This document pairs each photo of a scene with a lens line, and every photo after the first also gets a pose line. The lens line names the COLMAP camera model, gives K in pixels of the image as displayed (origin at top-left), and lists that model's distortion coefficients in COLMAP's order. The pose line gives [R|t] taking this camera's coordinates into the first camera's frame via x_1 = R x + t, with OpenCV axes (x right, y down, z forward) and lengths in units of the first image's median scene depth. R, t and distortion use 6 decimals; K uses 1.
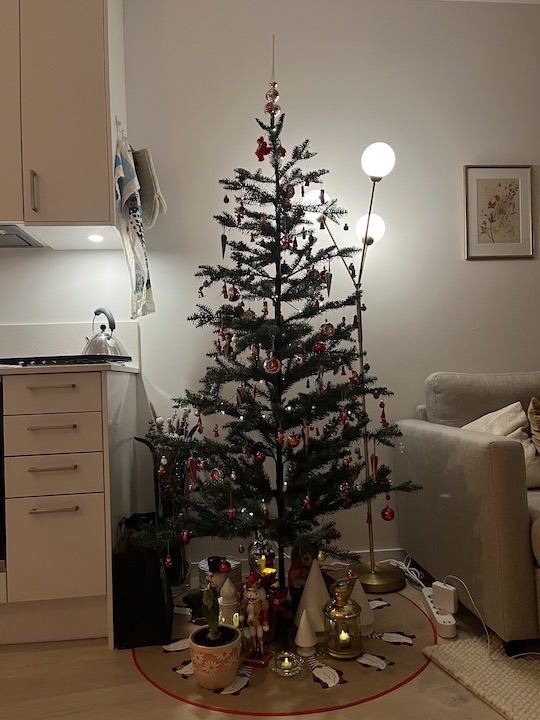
lens RADIAL K [[547.6, 0, 270.0], [0, 547.6, 360.5], [0, 0, 1]] dist [0.046546, -0.012434]
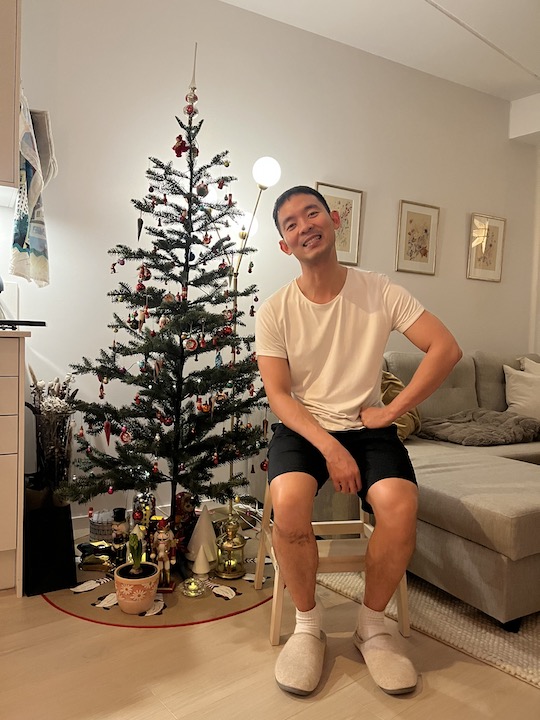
lens RADIAL K [[547.6, 0, 269.5], [0, 547.6, 359.9], [0, 0, 1]] dist [0.046546, -0.012434]
pose [[0.915080, 0.050045, 0.400155, -0.279660], [-0.078356, 0.995424, 0.054695, -0.030670], [-0.395586, -0.081404, 0.914814, -0.126415]]
